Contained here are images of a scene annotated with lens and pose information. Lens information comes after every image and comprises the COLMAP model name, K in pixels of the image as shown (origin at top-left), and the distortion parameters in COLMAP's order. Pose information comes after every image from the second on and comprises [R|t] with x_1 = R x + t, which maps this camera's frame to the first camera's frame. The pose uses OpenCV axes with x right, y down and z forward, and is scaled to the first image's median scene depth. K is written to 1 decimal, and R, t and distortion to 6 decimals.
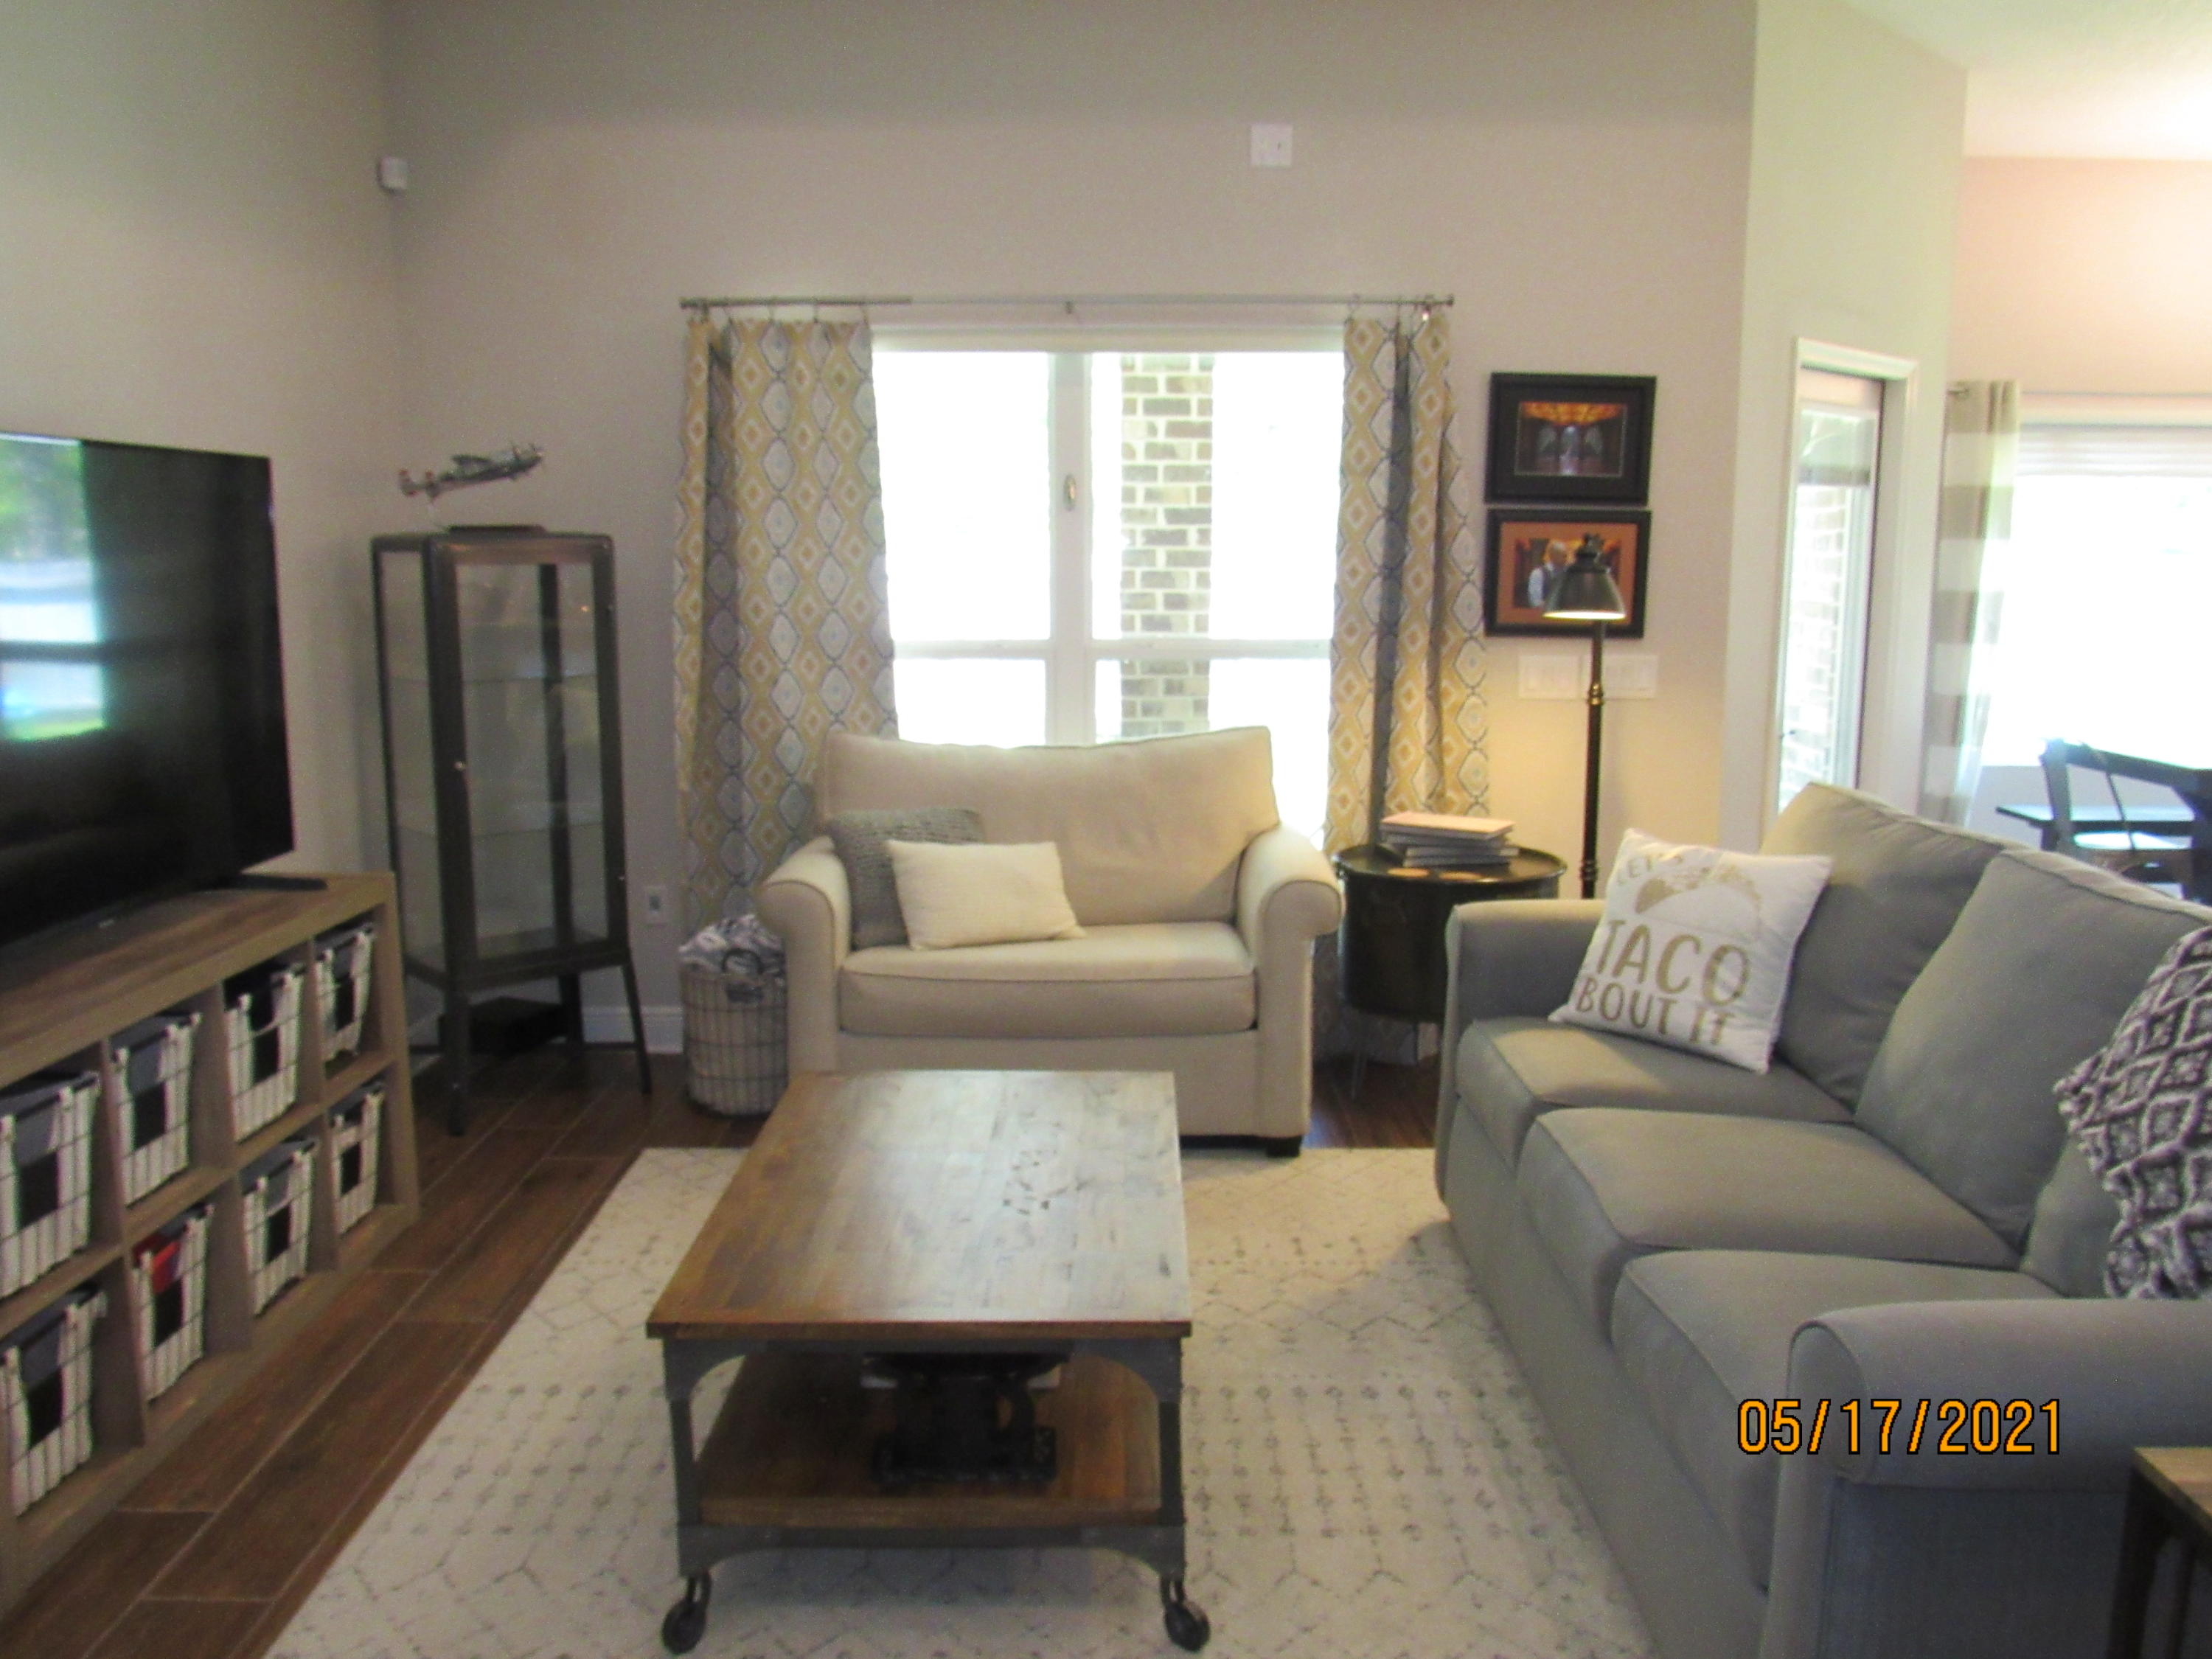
lens RADIAL K [[1745.7, 0, 1106.9], [0, 1745.7, 829.1], [0, 0, 1]] dist [-0.035813, 0.013765]
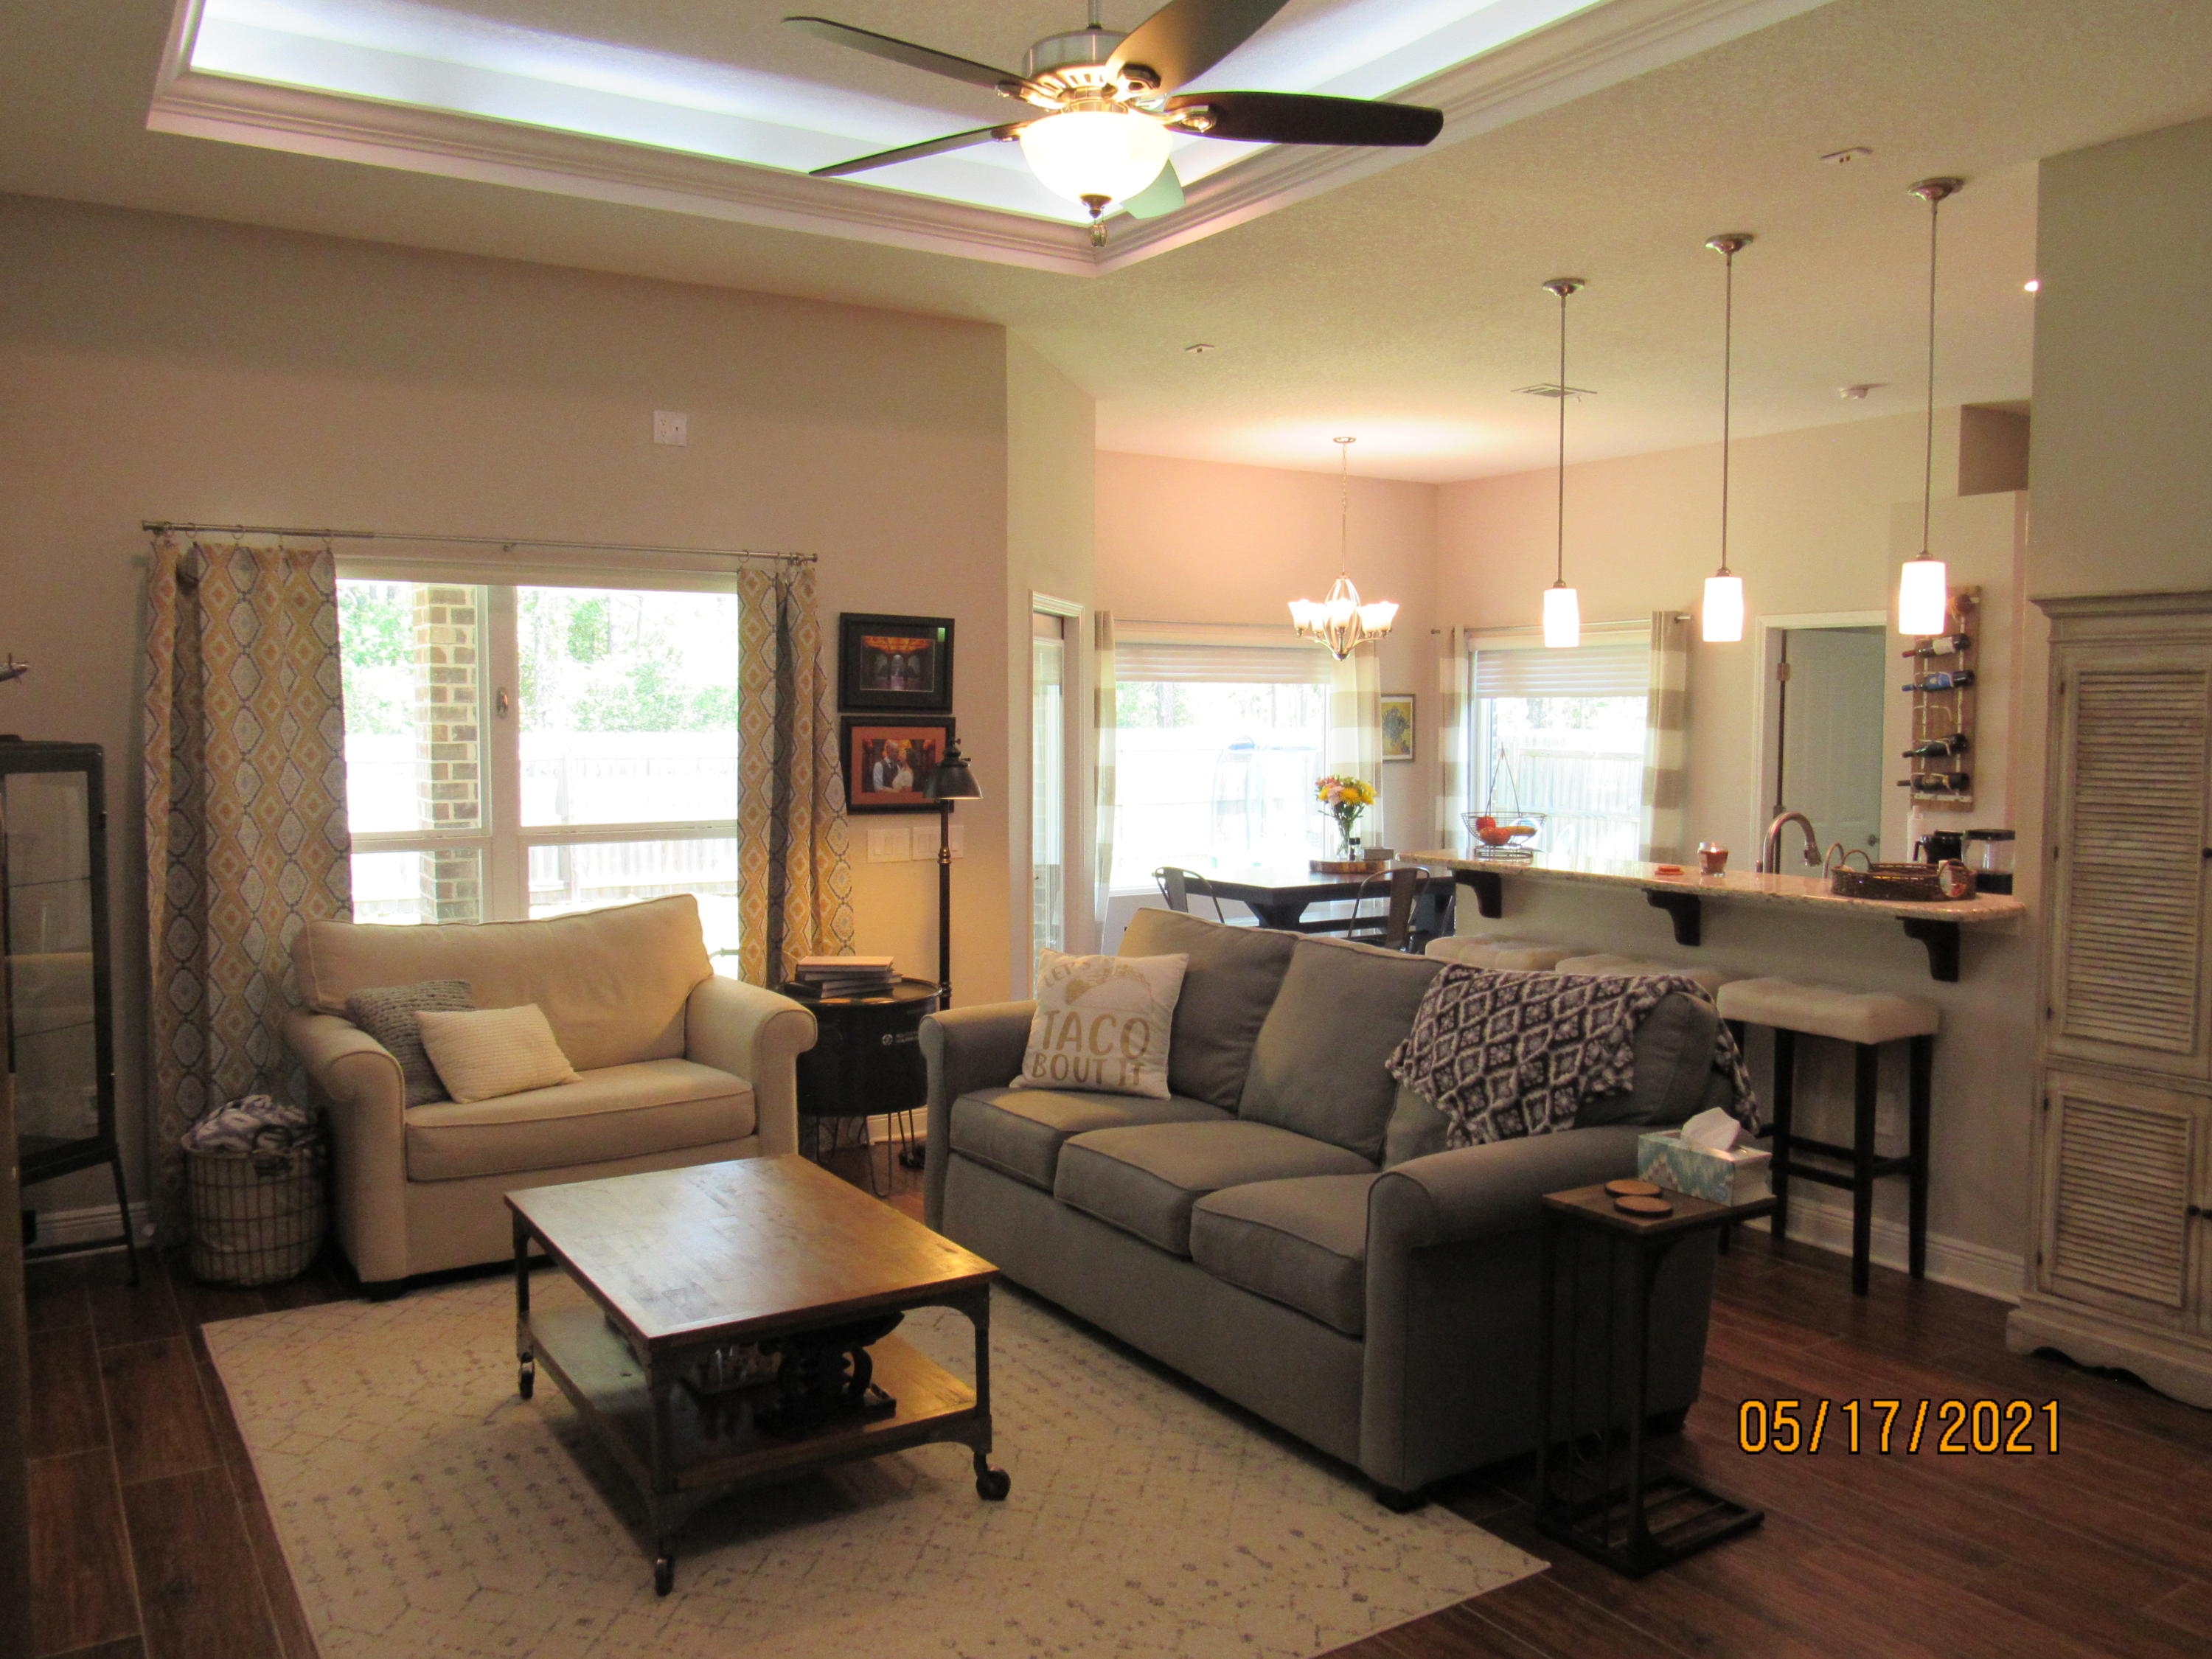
lens RADIAL K [[1745.7, 0, 1106.4], [0, 1745.7, 825.3], [0, 0, 1]] dist [-0.035813, 0.013765]
pose [[0.839714, -0.033047, 0.542023, -0.331079], [0.086194, 0.993604, -0.072954, 0.006871], [-0.536145, 0.107980, 0.837191, -0.181131]]
